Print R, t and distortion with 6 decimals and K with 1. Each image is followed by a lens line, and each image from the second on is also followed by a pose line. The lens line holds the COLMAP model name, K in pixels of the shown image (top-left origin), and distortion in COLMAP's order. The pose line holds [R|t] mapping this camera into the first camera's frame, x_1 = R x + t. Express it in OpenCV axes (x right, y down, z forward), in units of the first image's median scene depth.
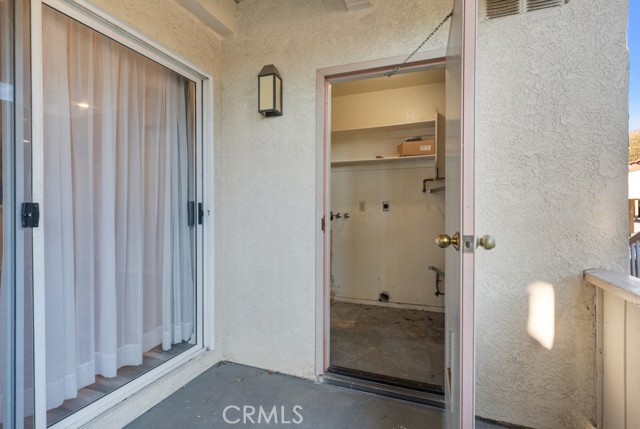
lens RADIAL K [[313.8, 0, 304.6], [0, 313.8, 208.7], [0, 0, 1]] dist [-0.000058, 0.000198]
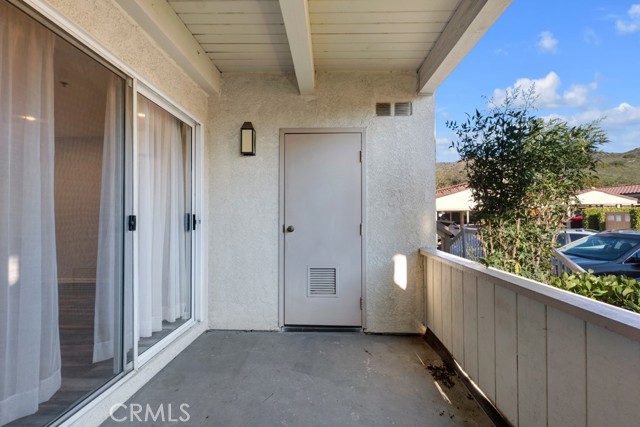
lens RADIAL K [[290.3, 0, 320.0], [0, 290.3, 213.5], [0, 0, 1]] dist [0.002150, 0.000233]
pose [[0.938114, 0.002406, 0.346320, -0.333152], [0.002793, 0.999891, -0.014511, -0.002852], [-0.346317, 0.014581, 0.938004, -0.501488]]
